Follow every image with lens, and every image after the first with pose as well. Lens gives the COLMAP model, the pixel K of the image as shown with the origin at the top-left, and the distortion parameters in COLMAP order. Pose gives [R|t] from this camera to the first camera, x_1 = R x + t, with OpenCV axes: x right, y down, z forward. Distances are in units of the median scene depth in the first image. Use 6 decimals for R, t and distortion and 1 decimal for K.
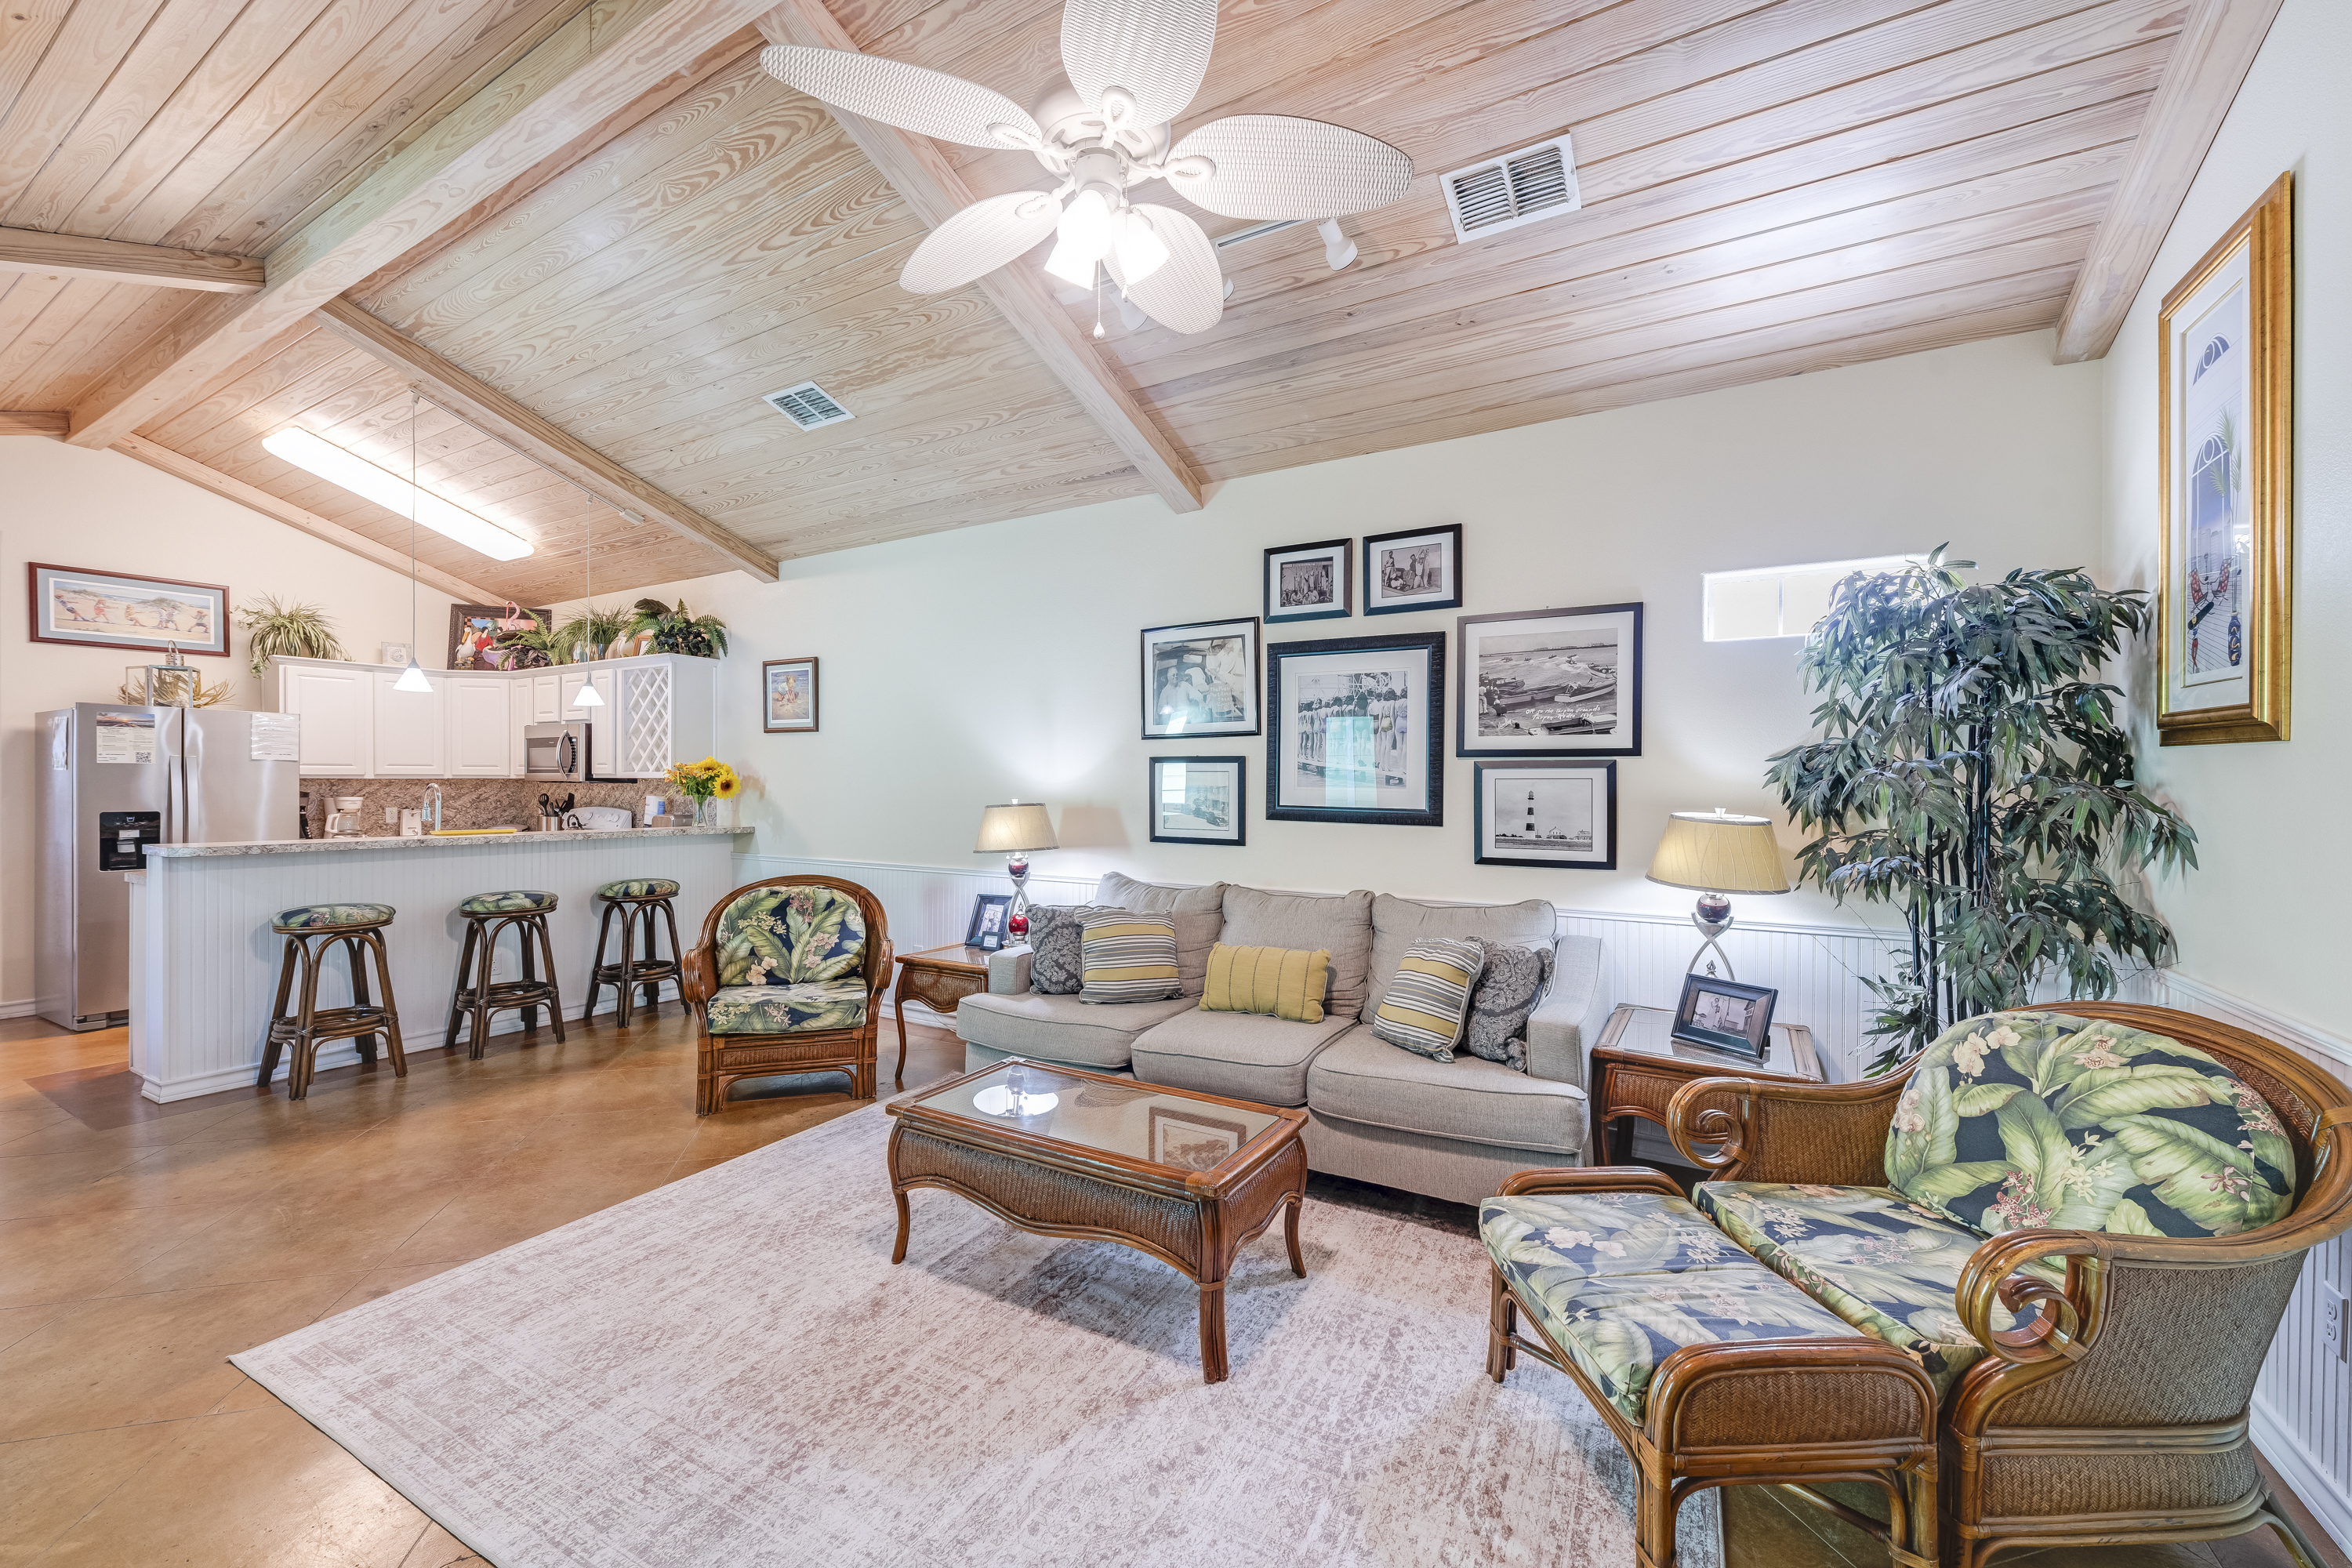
lens RADIAL K [[919.6, 0, 1173.3], [0, 919.6, 788.1], [0, 0, 1]] dist [0.001910, -0.000310]
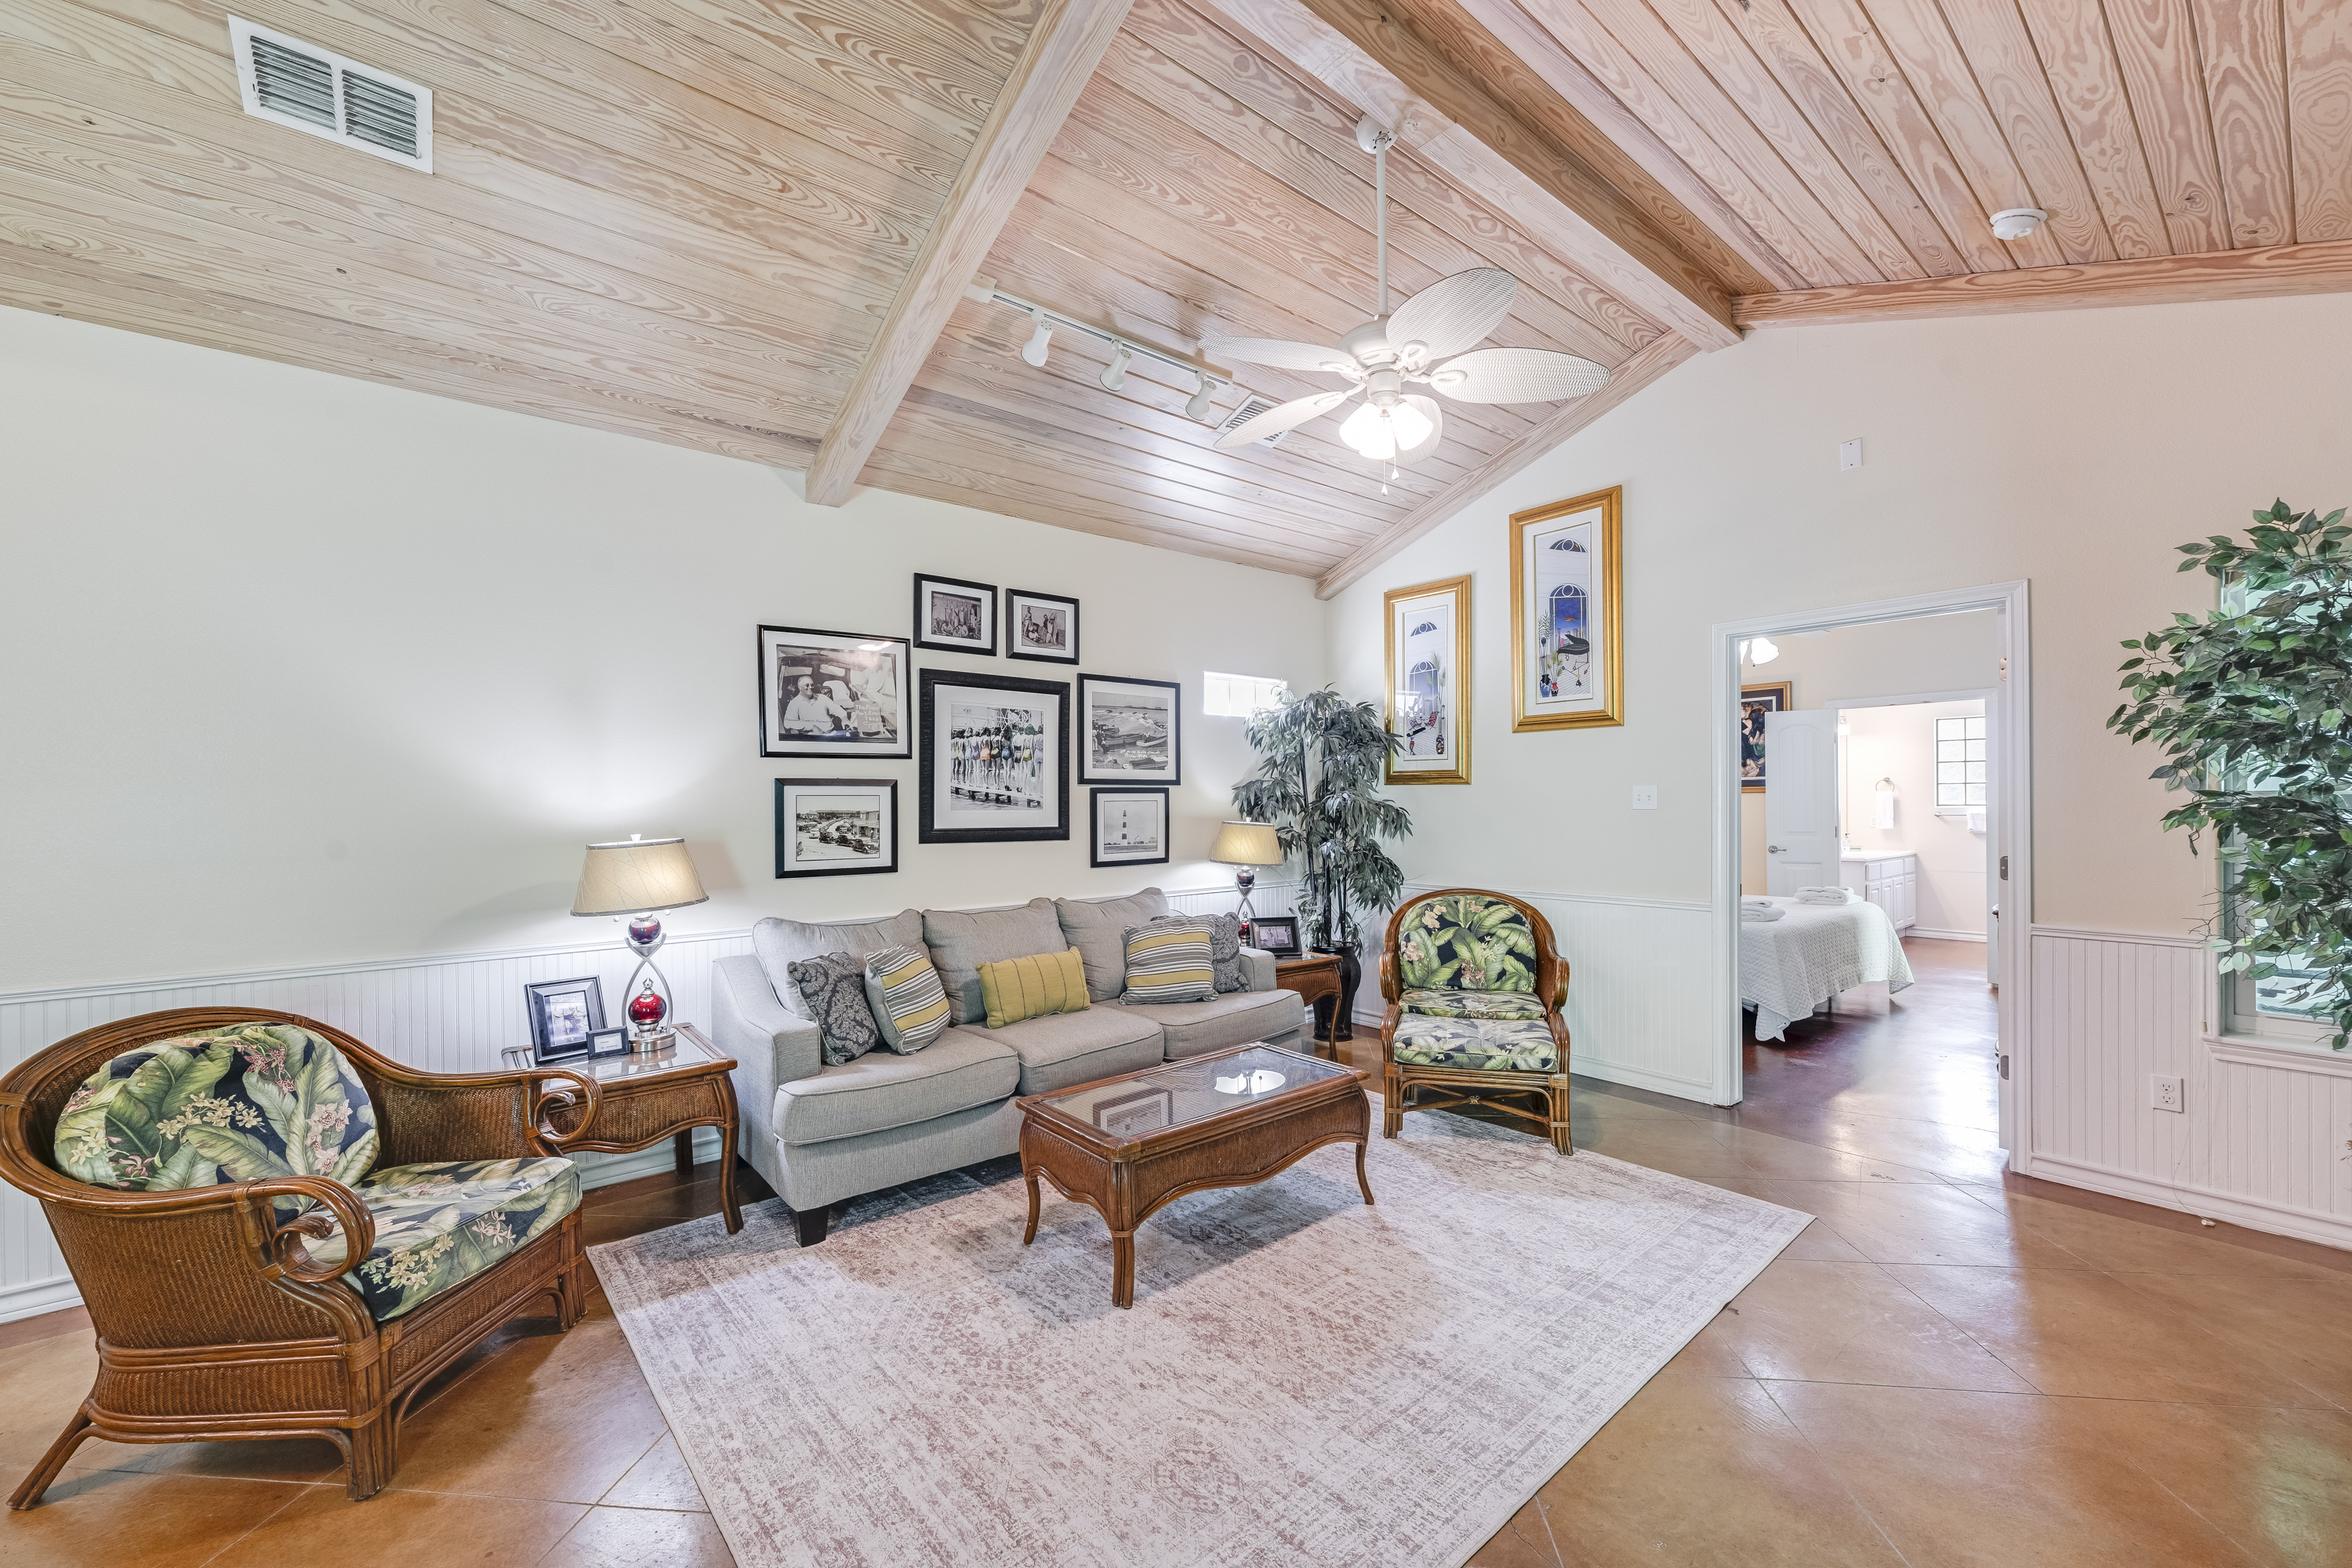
lens RADIAL K [[931.0, 0, 1176.9], [0, 931.0, 807.3], [0, 0, 1]] dist [0.001205, 0.000137]
pose [[0.353794, -0.011627, 0.935251, -0.735315], [0.016381, 0.999846, 0.006233, -0.006819], [-0.935180, 0.013115, 0.353930, 0.373047]]
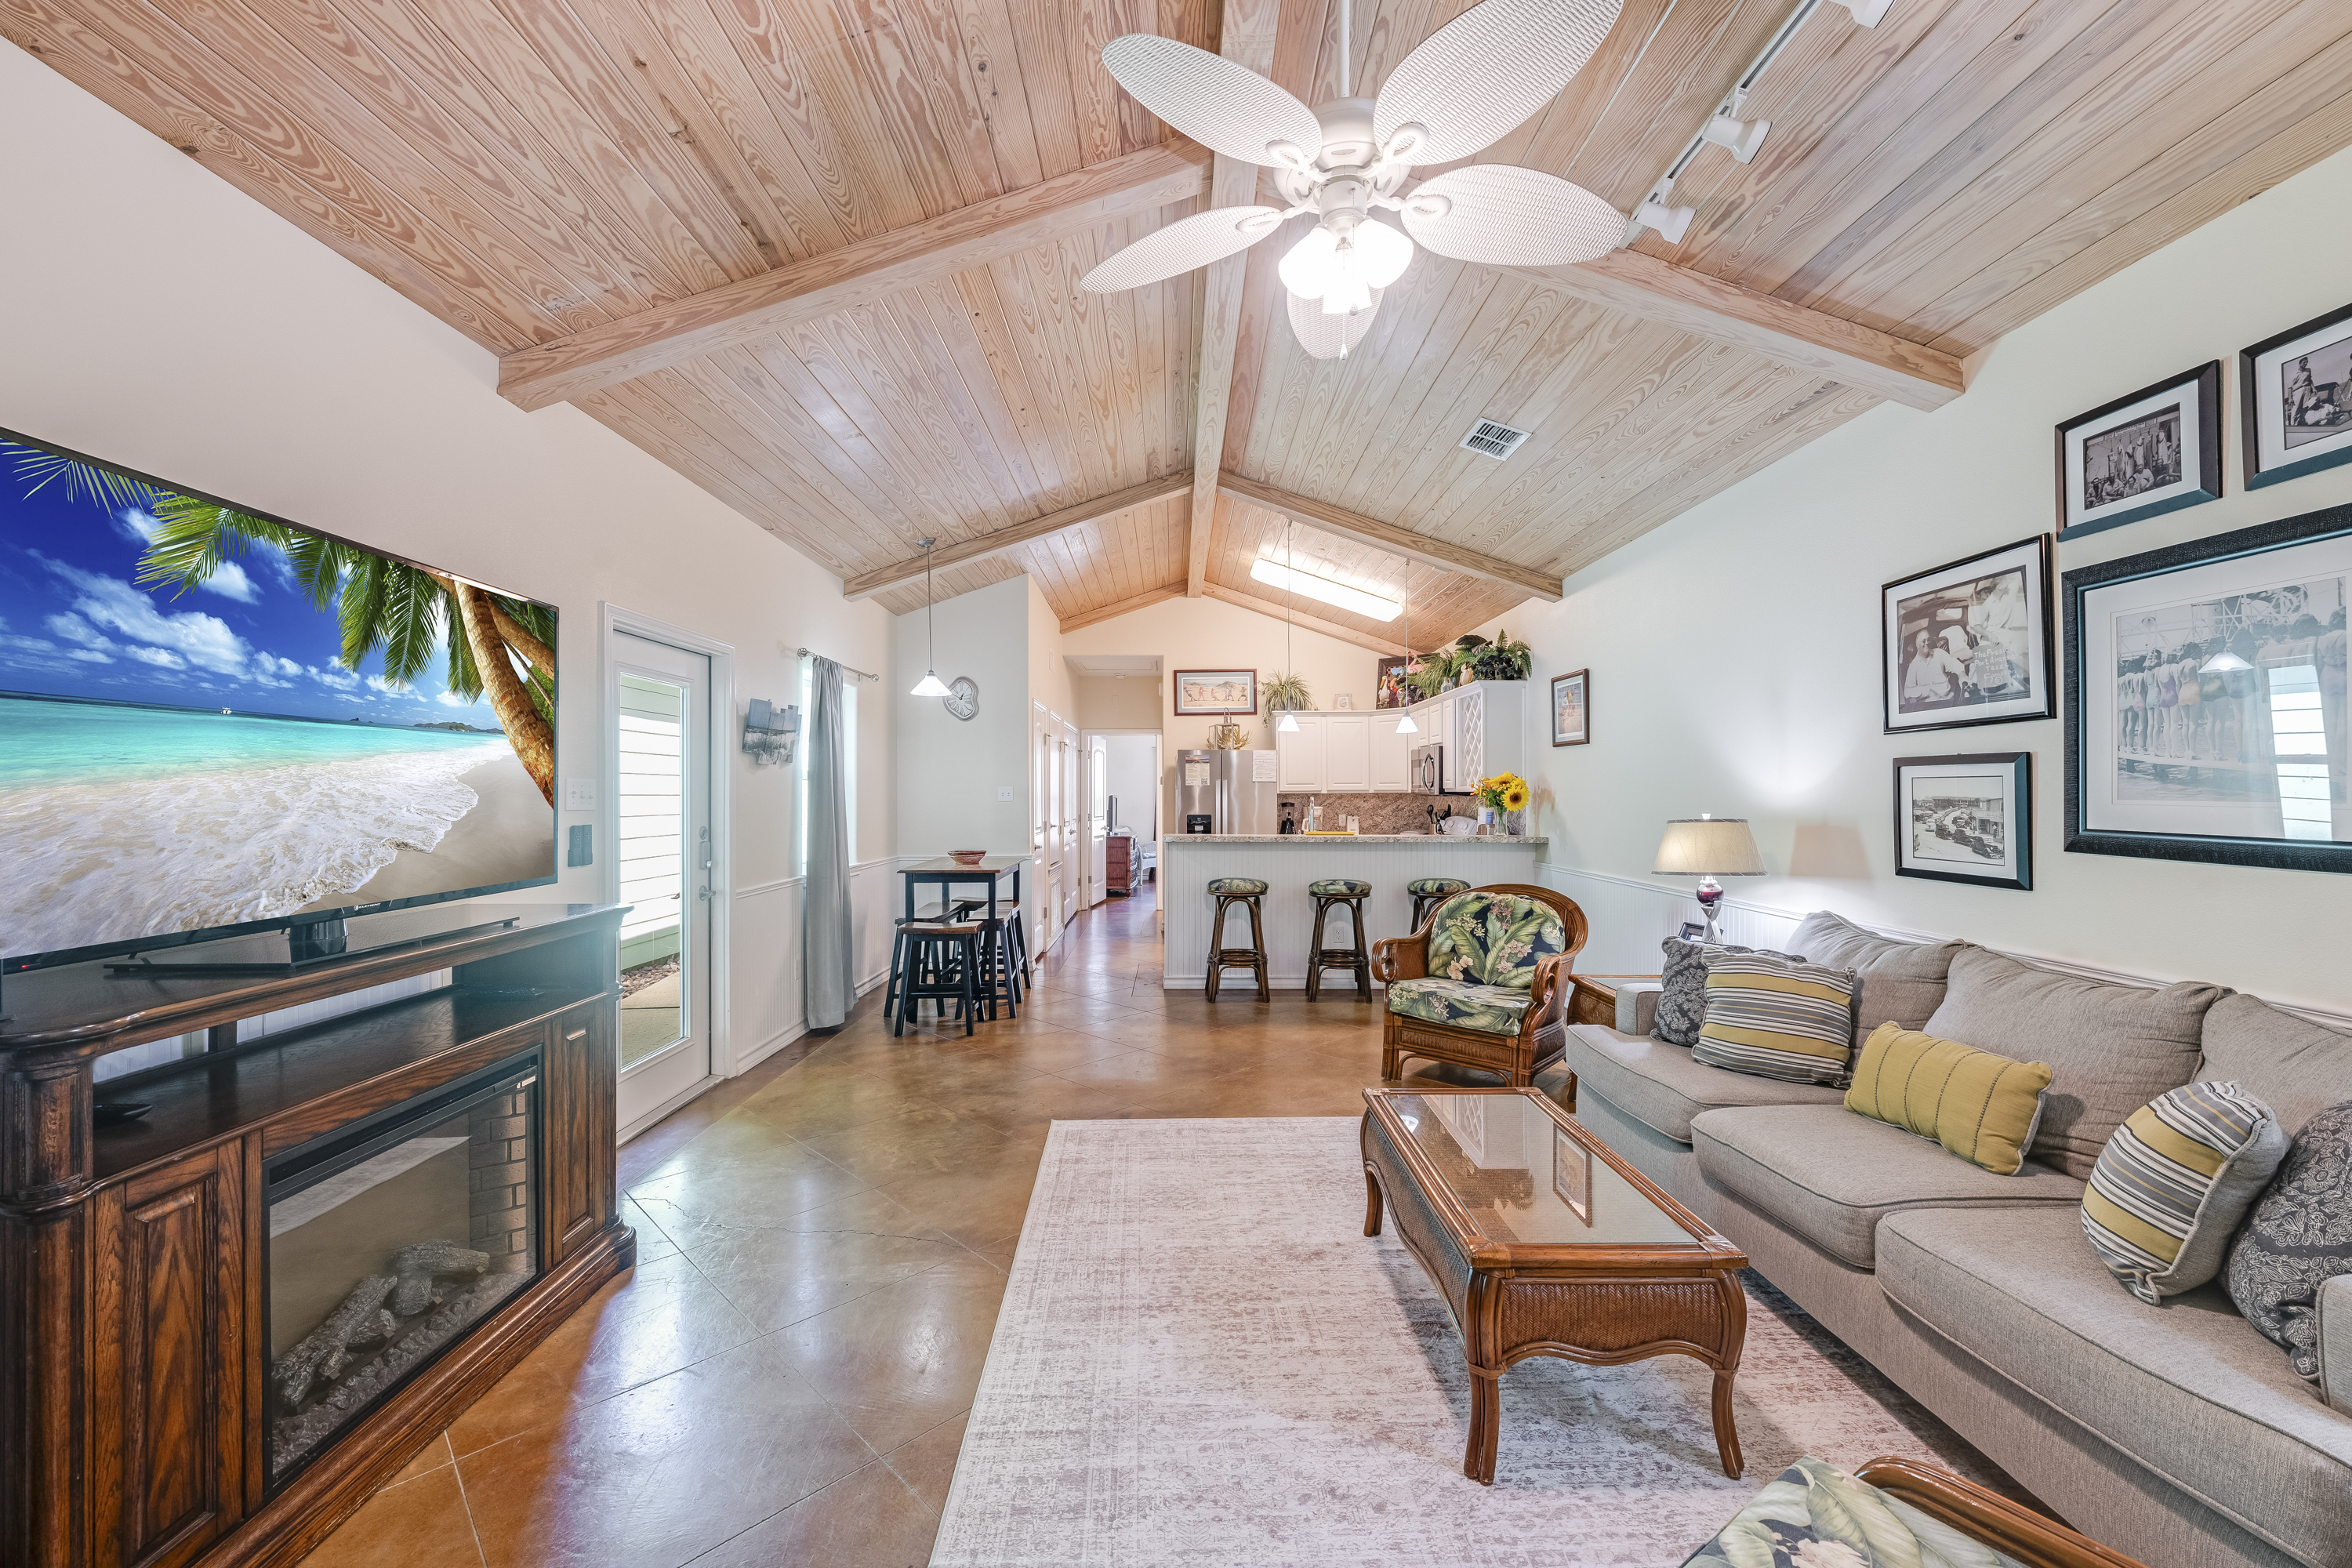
lens RADIAL K [[923.3, 0, 1181.7], [0, 923.3, 791.9], [0, 0, 1]] dist [0.001608, -0.000178]
pose [[0.514039, -0.007181, -0.857737, 0.328795], [-0.000449, 0.999963, -0.008641, -0.000767], [0.857767, 0.004827, 0.514016, 0.151652]]
